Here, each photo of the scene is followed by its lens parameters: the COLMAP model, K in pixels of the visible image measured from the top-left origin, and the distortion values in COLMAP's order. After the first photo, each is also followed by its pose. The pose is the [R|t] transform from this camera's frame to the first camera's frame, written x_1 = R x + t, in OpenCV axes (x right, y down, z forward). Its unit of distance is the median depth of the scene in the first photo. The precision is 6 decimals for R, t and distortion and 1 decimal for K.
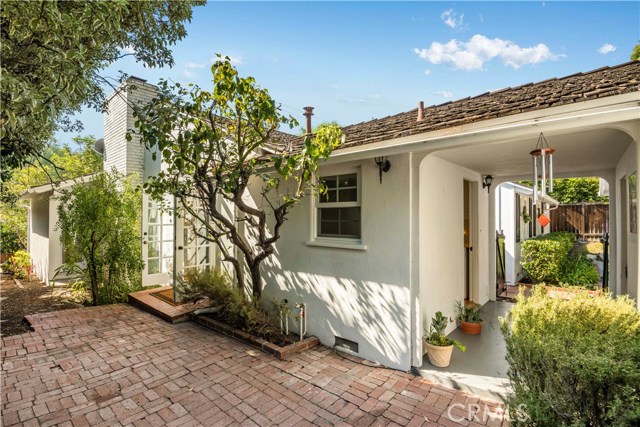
lens RADIAL K [[298.2, 0, 319.7], [0, 298.2, 217.3], [0, 0, 1]] dist [0.000238, -0.000008]
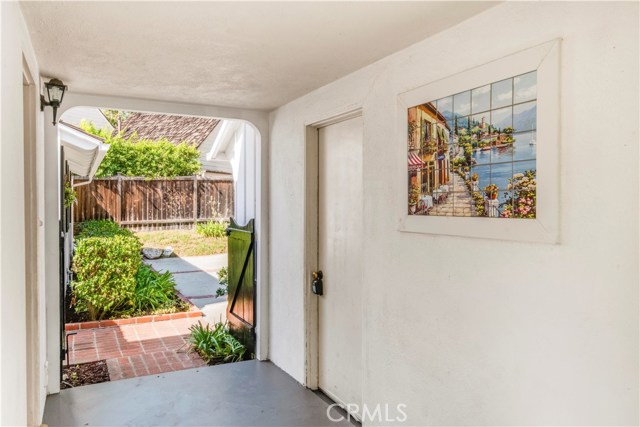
lens RADIAL K [[463.2, 0, 320.1], [0, 463.2, 212.4], [0, 0, 1]] dist [0.002308, 0.000403]
pose [[0.358181, -0.014999, 0.933532, 0.053231], [-0.012330, 0.999708, 0.020793, 0.005742], [-0.933571, -0.018958, 0.357892, 0.191605]]
